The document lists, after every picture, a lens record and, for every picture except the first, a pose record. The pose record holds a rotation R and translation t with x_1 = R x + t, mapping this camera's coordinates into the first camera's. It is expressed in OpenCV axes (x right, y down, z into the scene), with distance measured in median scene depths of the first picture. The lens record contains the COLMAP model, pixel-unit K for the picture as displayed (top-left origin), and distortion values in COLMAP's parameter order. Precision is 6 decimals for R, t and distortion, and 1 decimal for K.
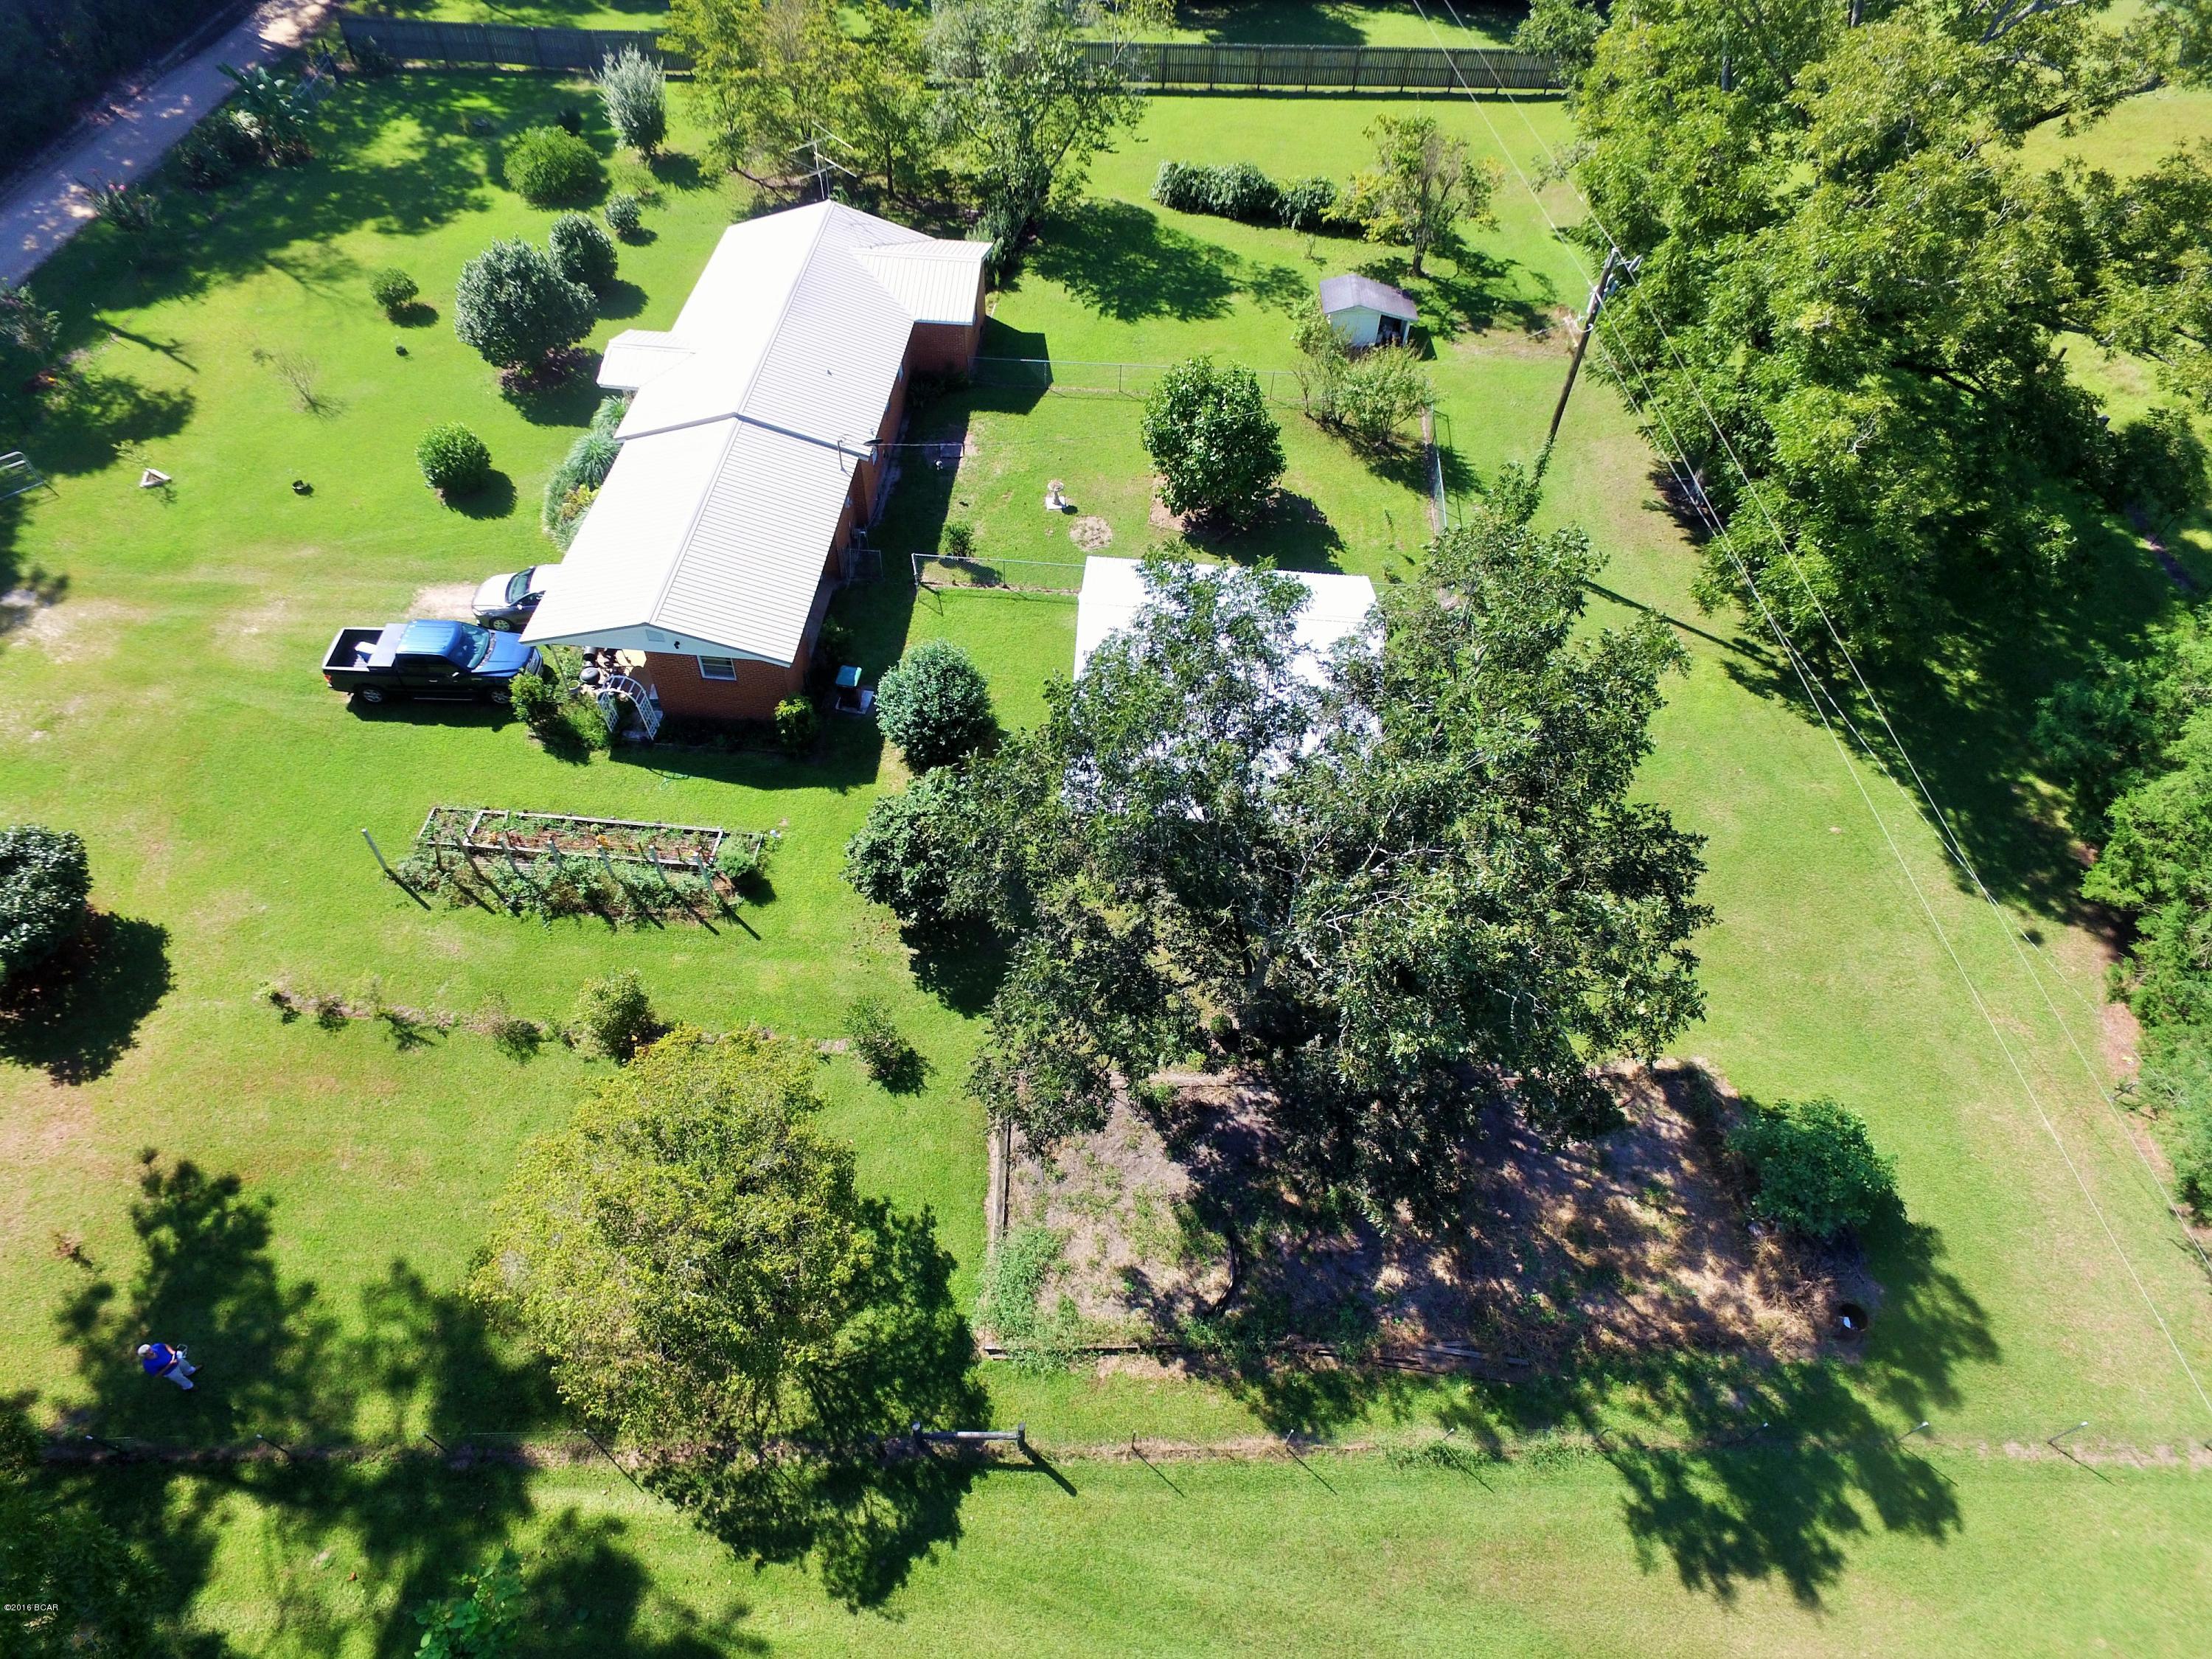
lens RADIAL K [[1293.0, 0, 1106.0], [0, 1293.0, 829.5], [0, 0, 1]] dist [-0.007409, 0.002951]
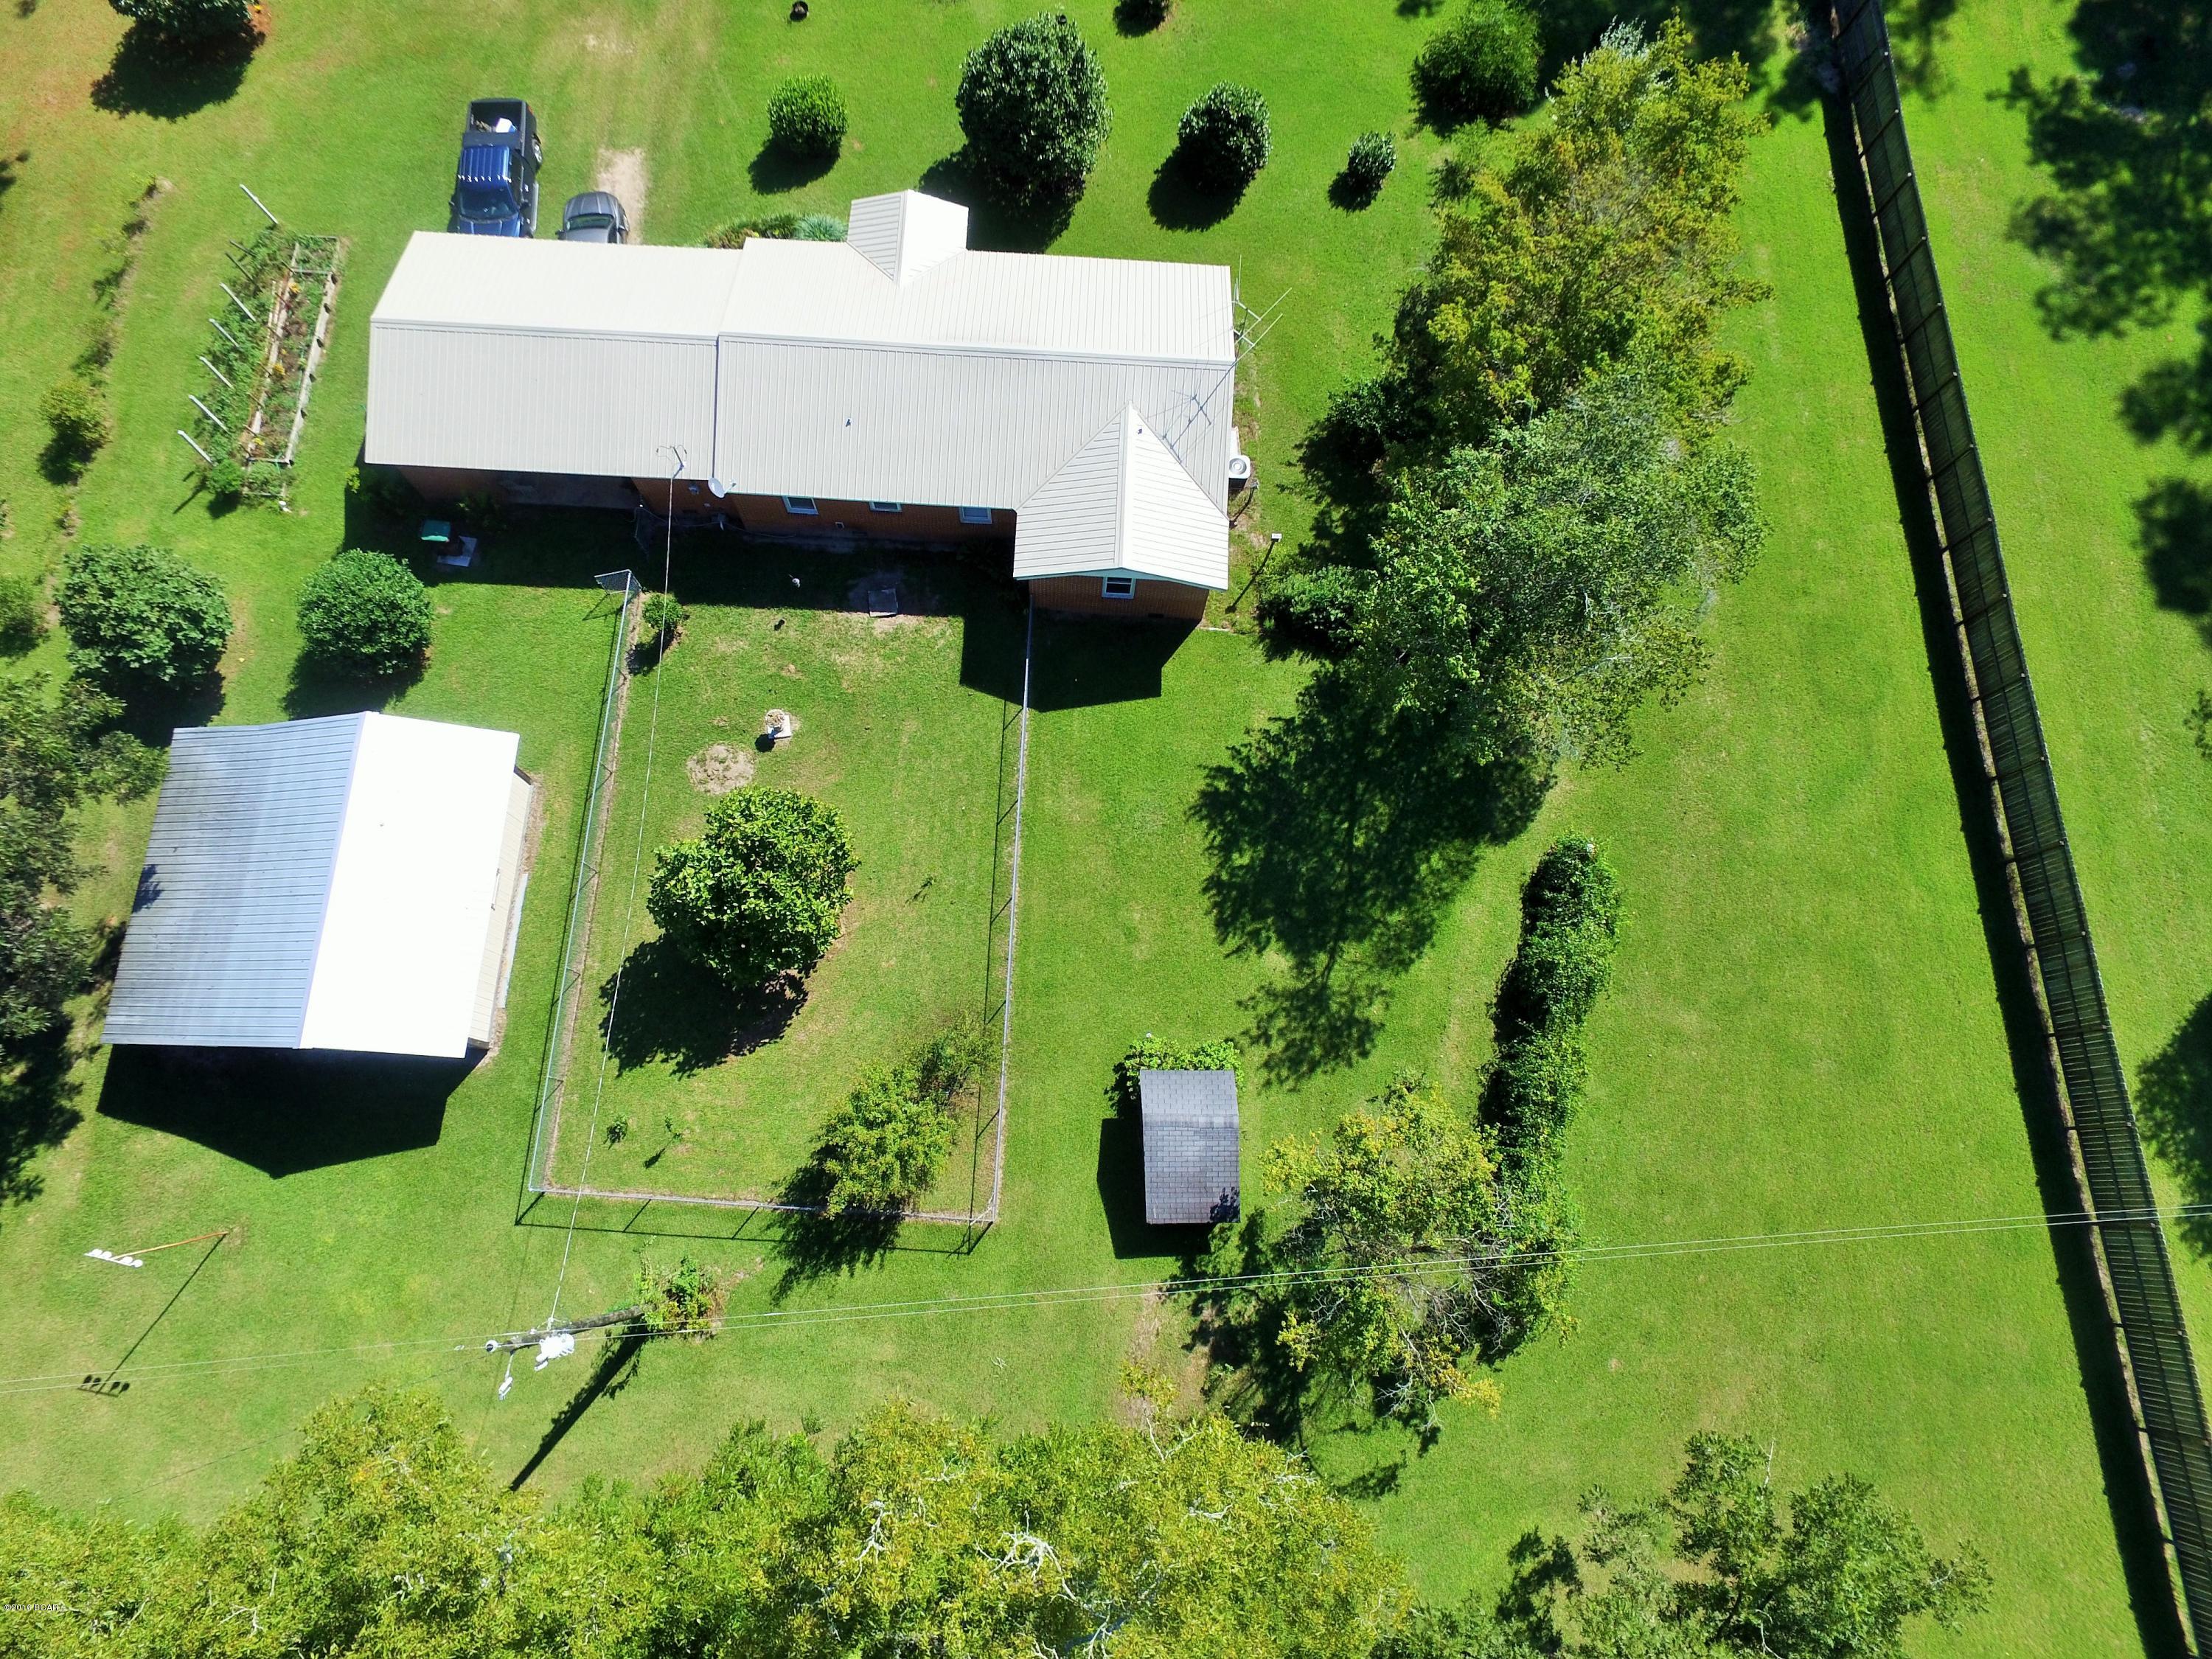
lens RADIAL K [[1293.0, 0, 1106.0], [0, 1293.0, 829.5], [0, 0, 1]] dist [-0.007409, 0.002951]
pose [[0.036331, 0.952651, -0.301887, 0.334975], [-0.802445, 0.207857, 0.559355, -1.041841], [0.595619, 0.221926, 0.772002, 0.606934]]
